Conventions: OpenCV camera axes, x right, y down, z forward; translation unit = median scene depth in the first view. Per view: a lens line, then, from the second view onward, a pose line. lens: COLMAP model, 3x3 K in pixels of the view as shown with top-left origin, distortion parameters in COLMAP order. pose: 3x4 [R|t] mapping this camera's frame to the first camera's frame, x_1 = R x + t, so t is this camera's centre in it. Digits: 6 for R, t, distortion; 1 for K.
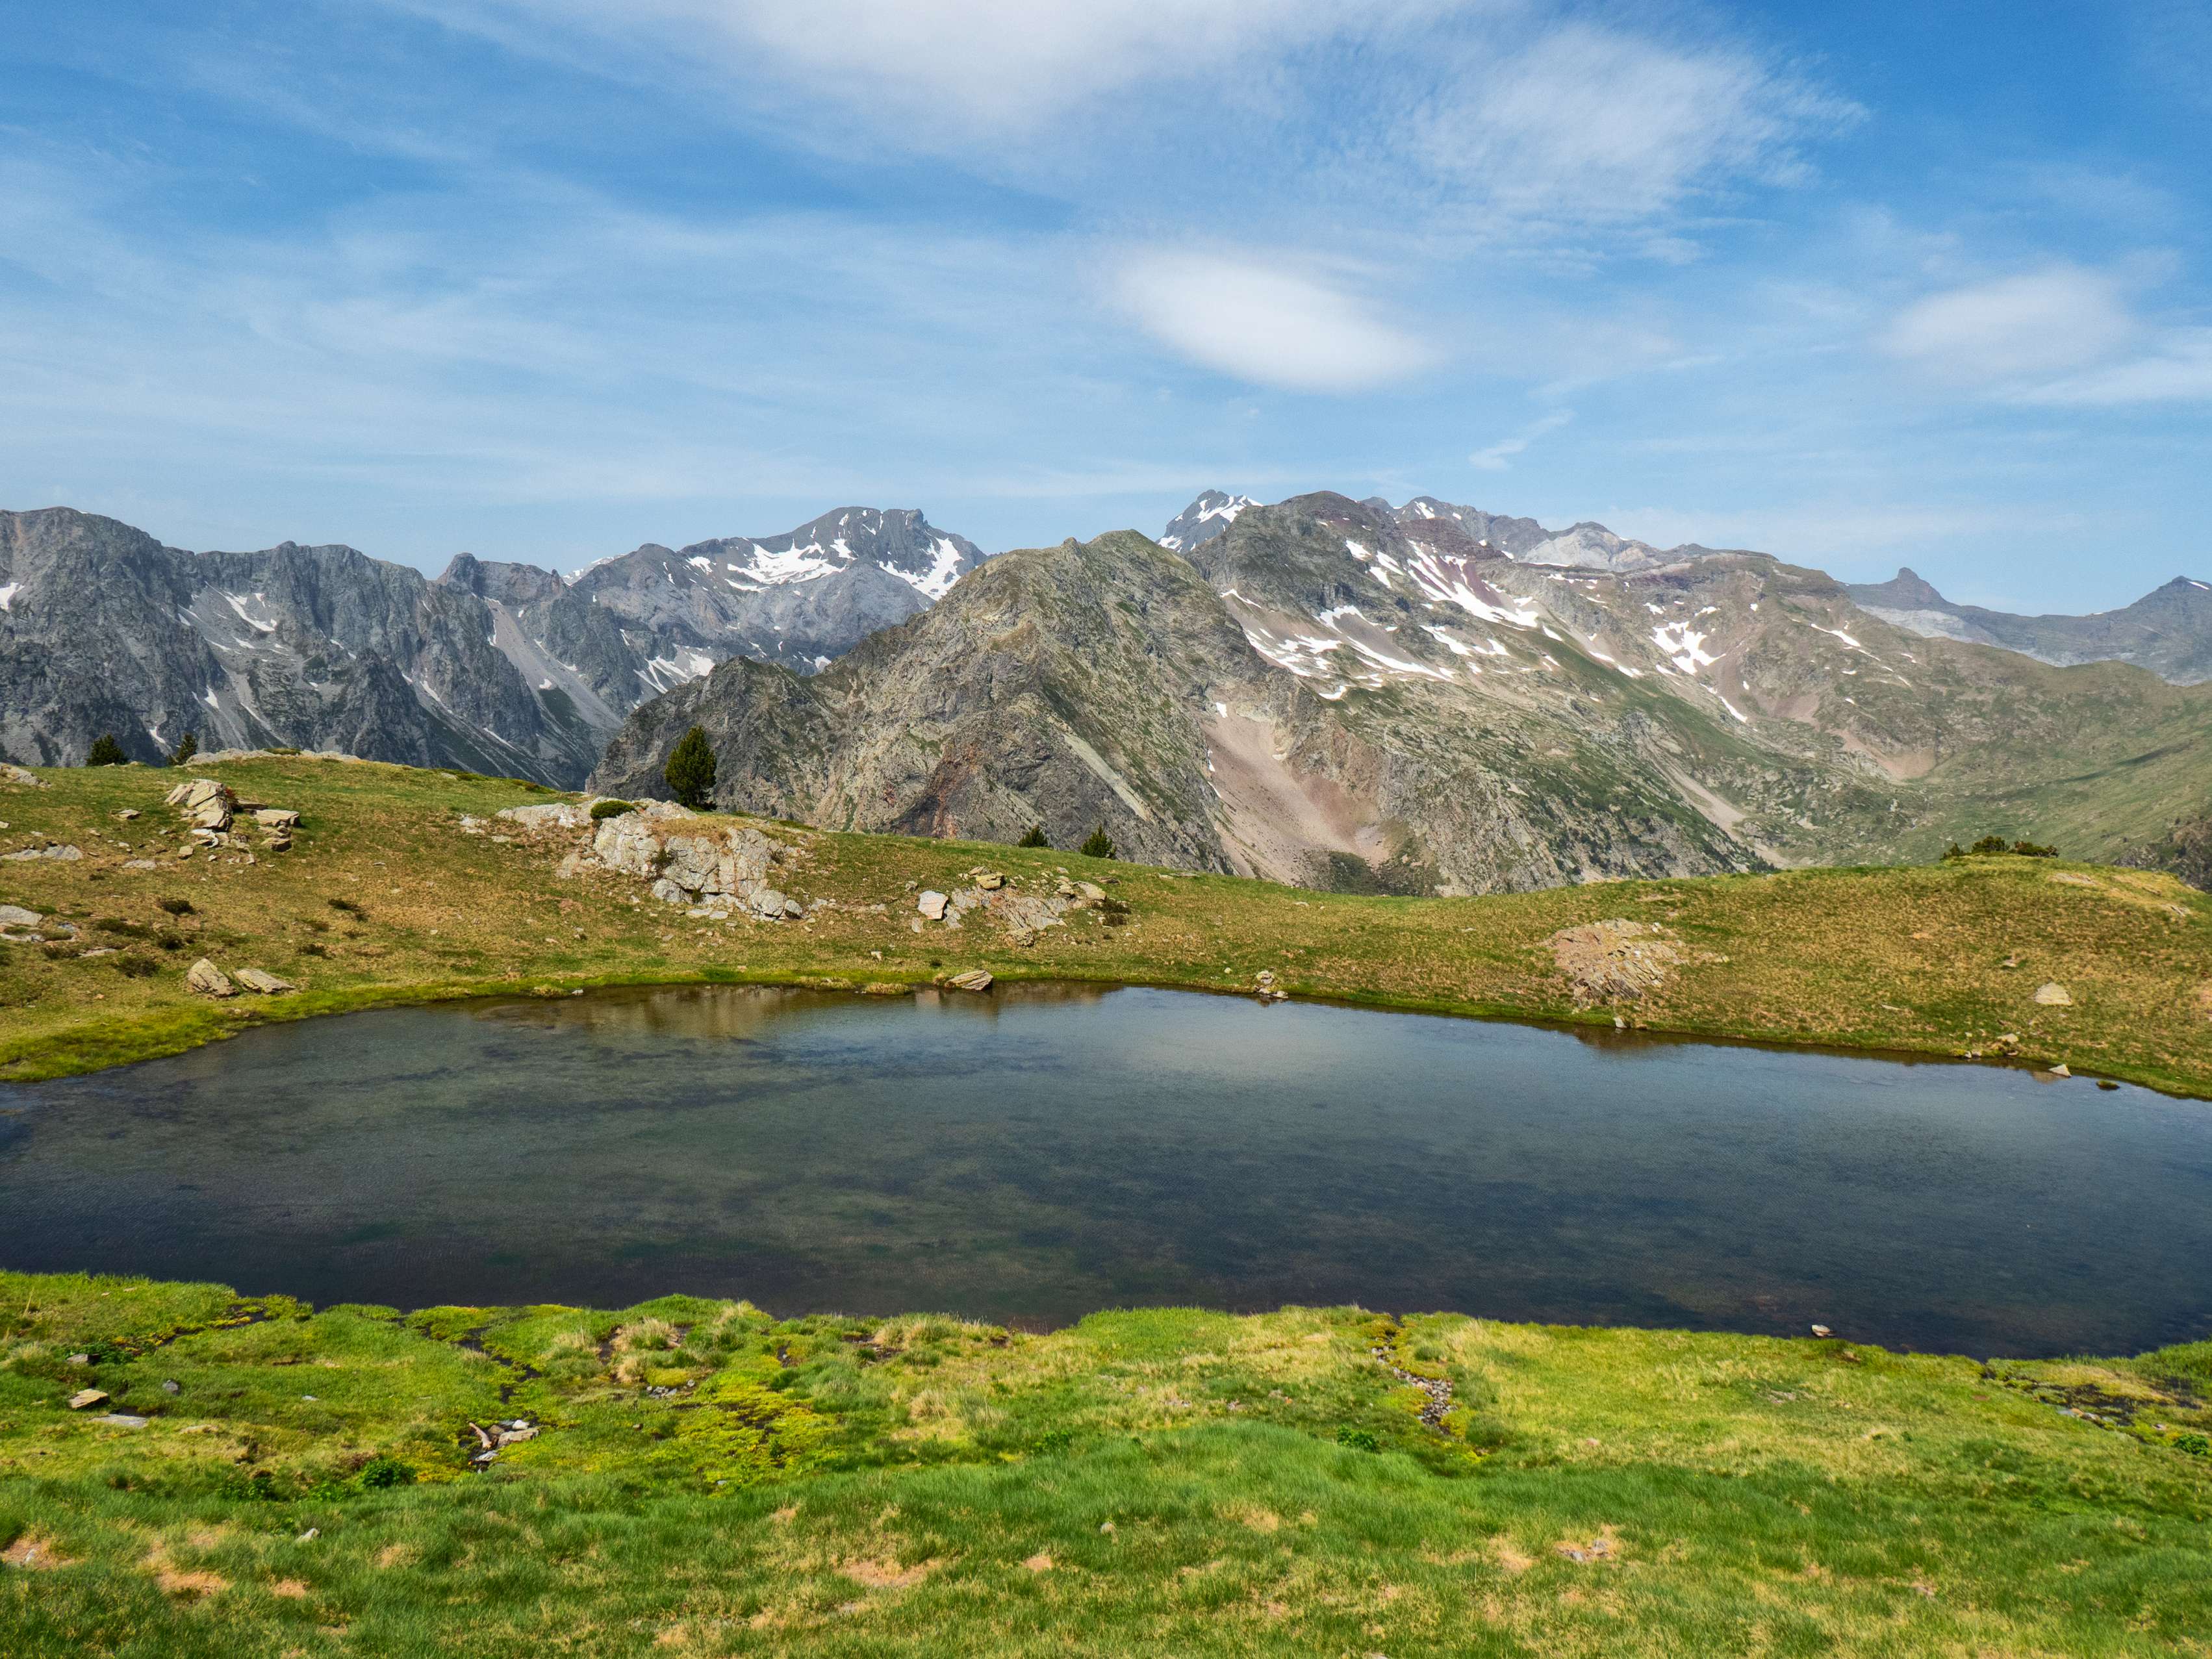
lens RADIAL K [[1700.0, 0, 1106.7], [0, 1700.0, 823.7], [0, 0, 1]] dist [-0.025151, 0.008482]
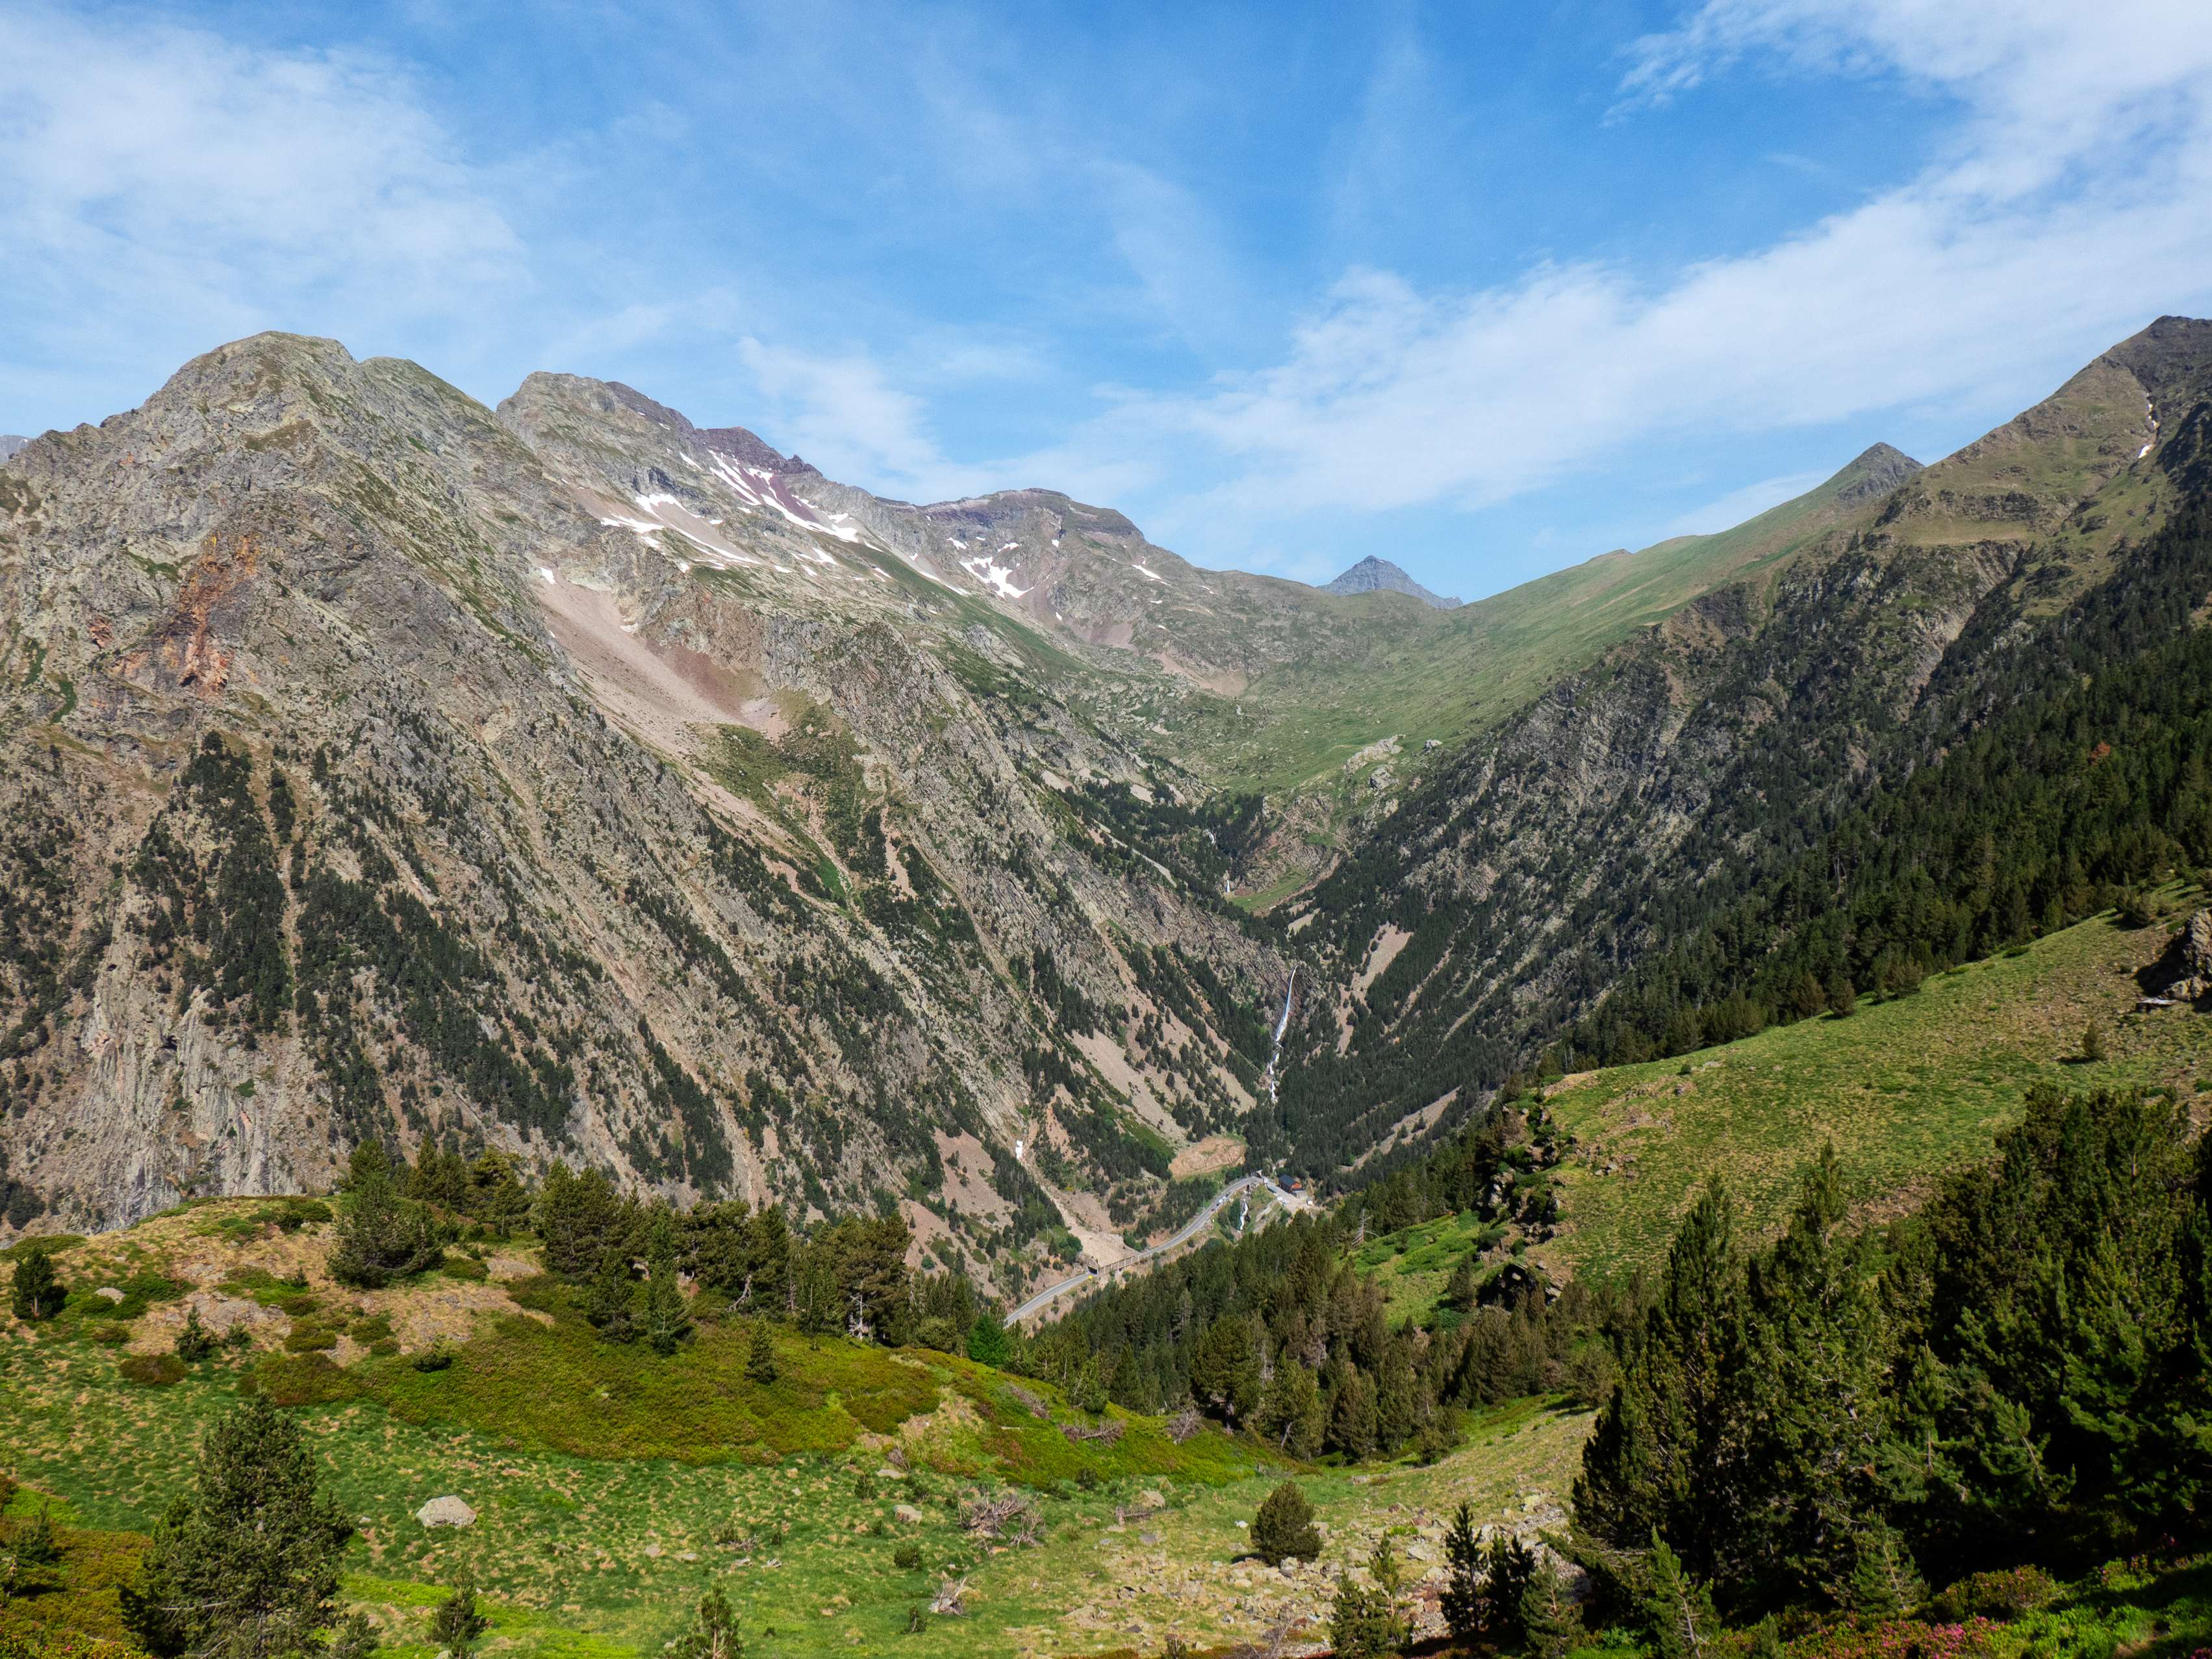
lens RADIAL K [[1700.0, 0, 1107.7], [0, 1700.0, 828.6], [0, 0, 1]] dist [-0.025151, 0.008482]
pose [[0.895861, -0.041287, 0.442412, -0.039760], [0.047521, 0.998866, -0.003010, 0.049267], [-0.441786, 0.023720, 0.896807, 0.120561]]
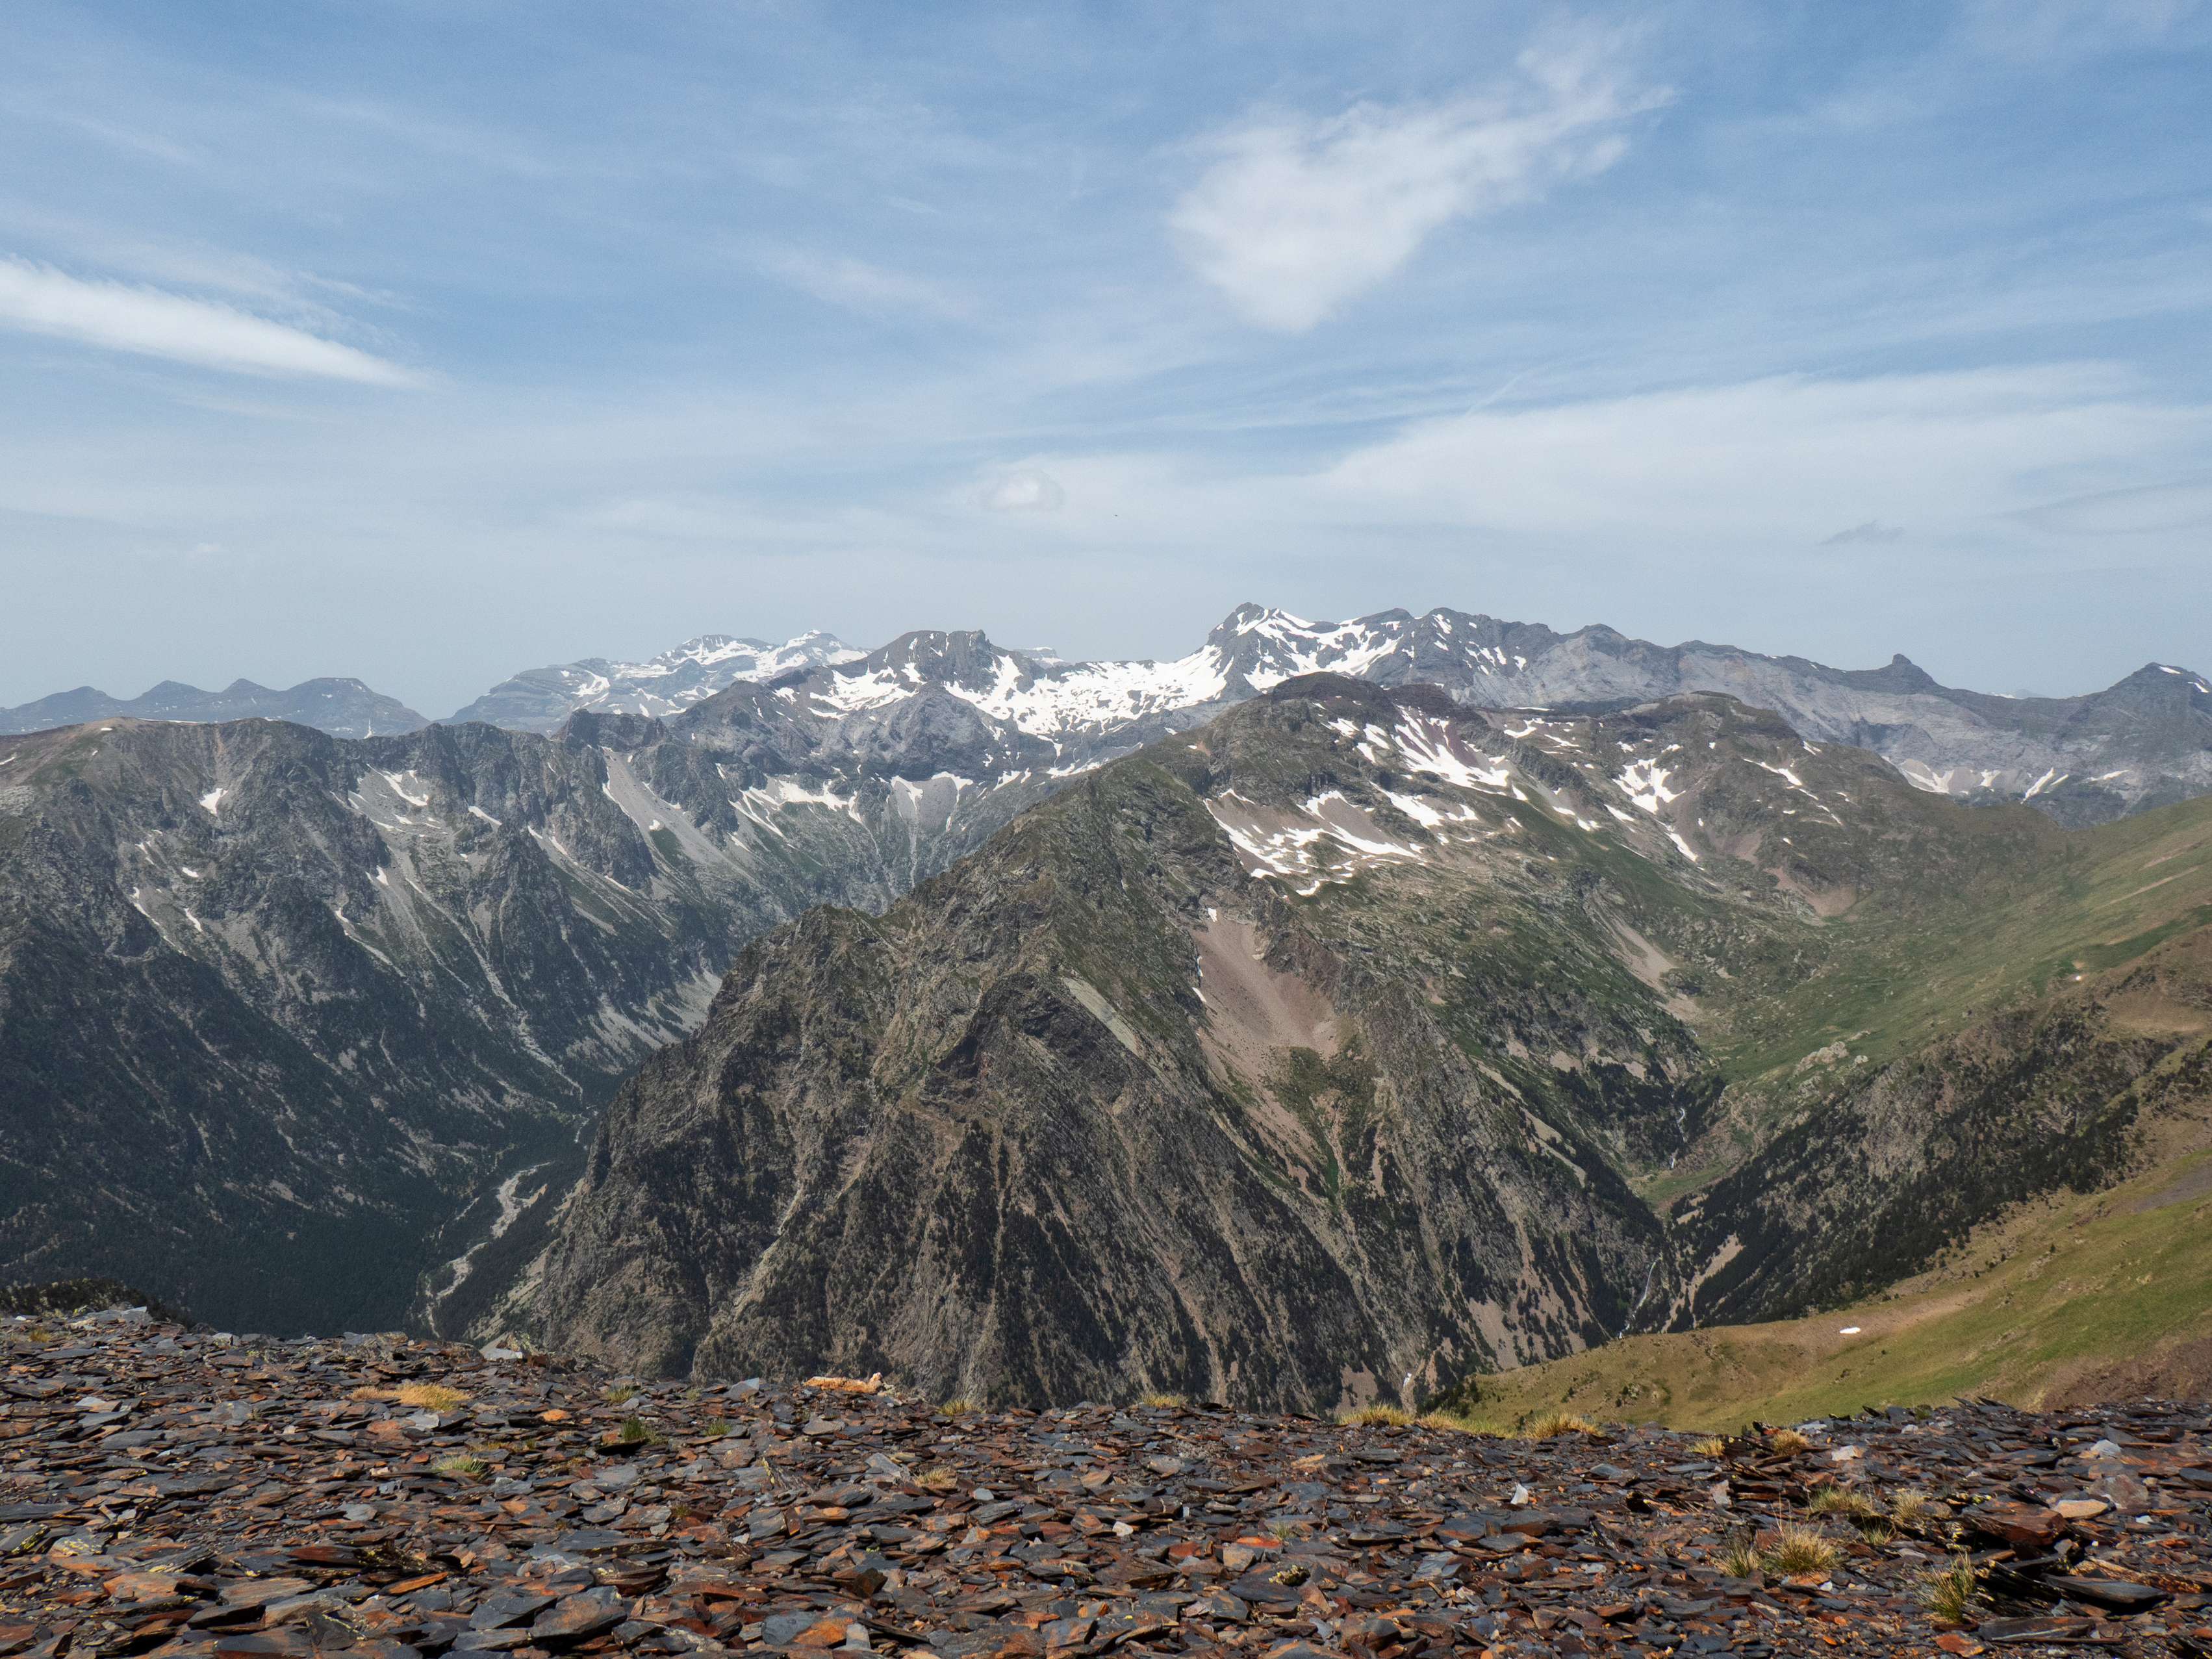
lens RADIAL K [[1700.0, 0, 1109.0], [0, 1700.0, 839.6], [0, 0, 1]] dist [-0.025151, 0.008482]
pose [[0.998327, -0.030558, -0.049092, 0.039948], [0.030636, 0.999530, 0.000826, -0.090918], [0.049043, -0.002329, 0.998794, -0.169306]]
